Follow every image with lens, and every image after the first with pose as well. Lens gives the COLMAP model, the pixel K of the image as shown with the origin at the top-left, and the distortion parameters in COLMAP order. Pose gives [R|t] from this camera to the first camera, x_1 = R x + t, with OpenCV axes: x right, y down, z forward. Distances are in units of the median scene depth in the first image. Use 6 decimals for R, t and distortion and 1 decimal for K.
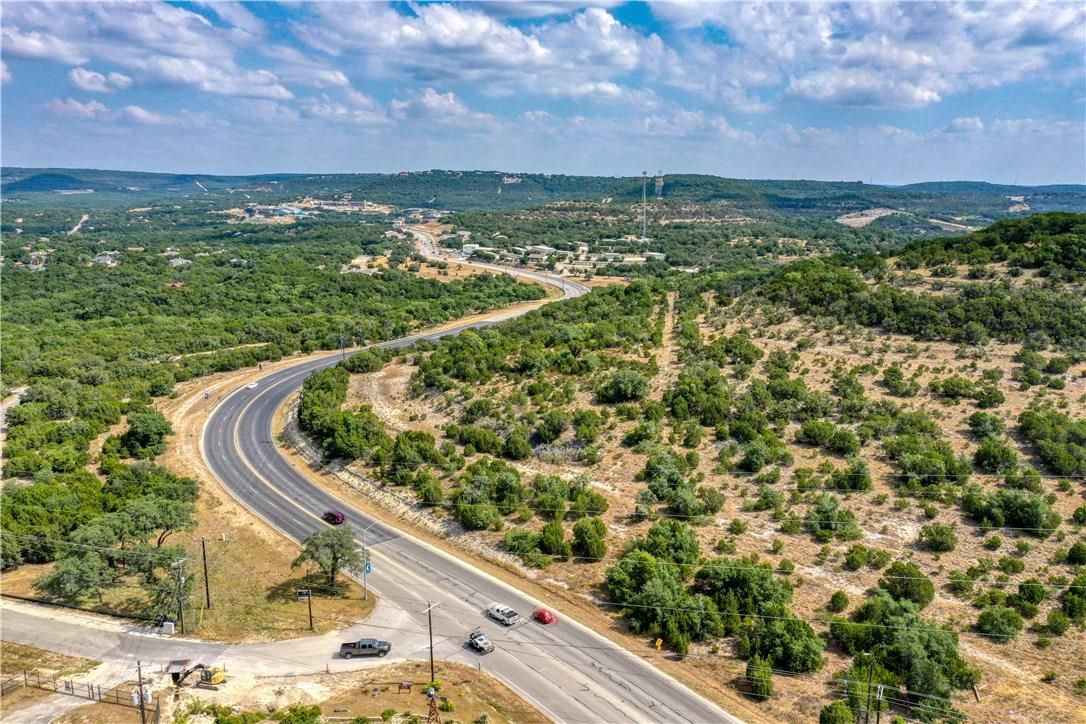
lens RADIAL K [[858.5, 0, 540.6], [0, 858.5, 362.4], [0, 0, 1]] dist [0.003874, 0.002547]
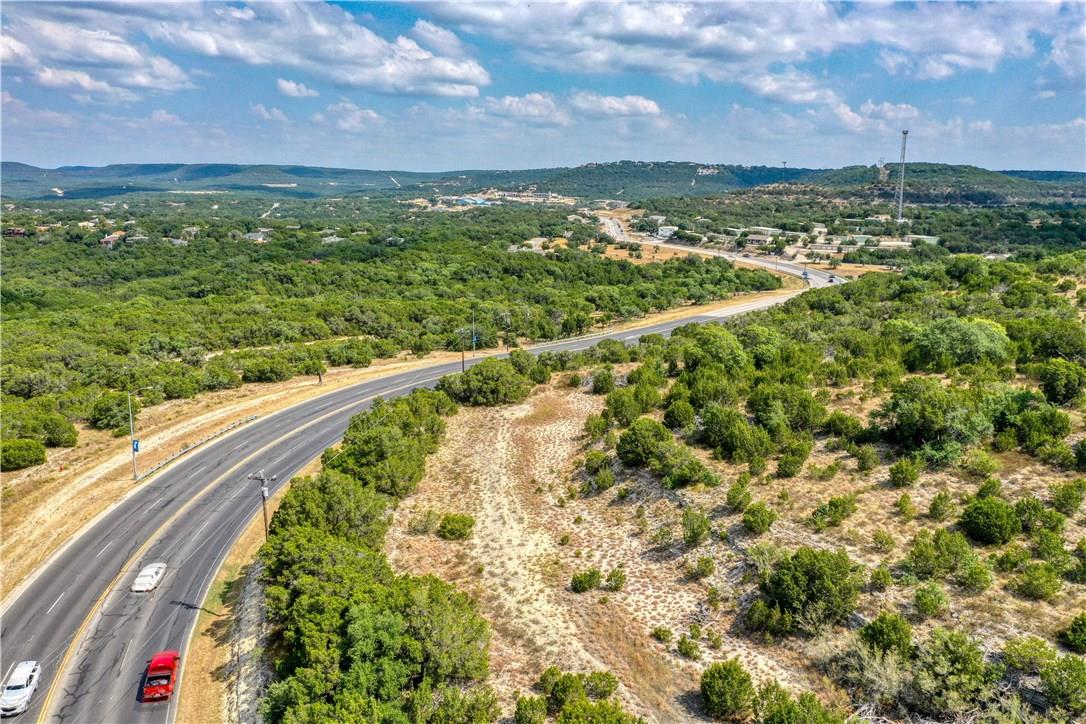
lens RADIAL K [[858.5, 0, 540.7], [0, 858.5, 359.4], [0, 0, 1]] dist [0.003874, 0.002547]
pose [[0.977585, 0.044932, -0.205690, -0.039305], [-0.046029, 0.998940, -0.000548, -0.006984], [0.205447, 0.010003, 0.978617, 0.262415]]
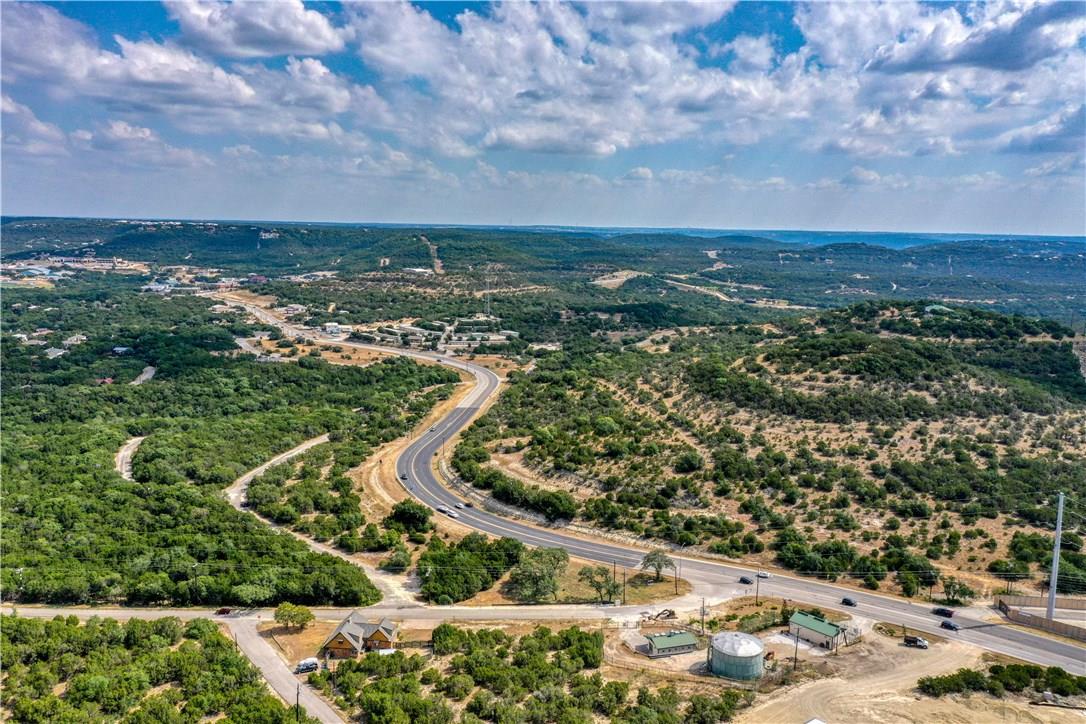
lens RADIAL K [[858.5, 0, 543.0], [0, 858.5, 361.2], [0, 0, 1]] dist [0.003874, 0.002547]
pose [[0.943751, -0.043818, 0.327740, -0.285214], [0.057871, 0.997770, -0.033246, -0.051628], [-0.325552, 0.050342, 0.944183, -0.221369]]
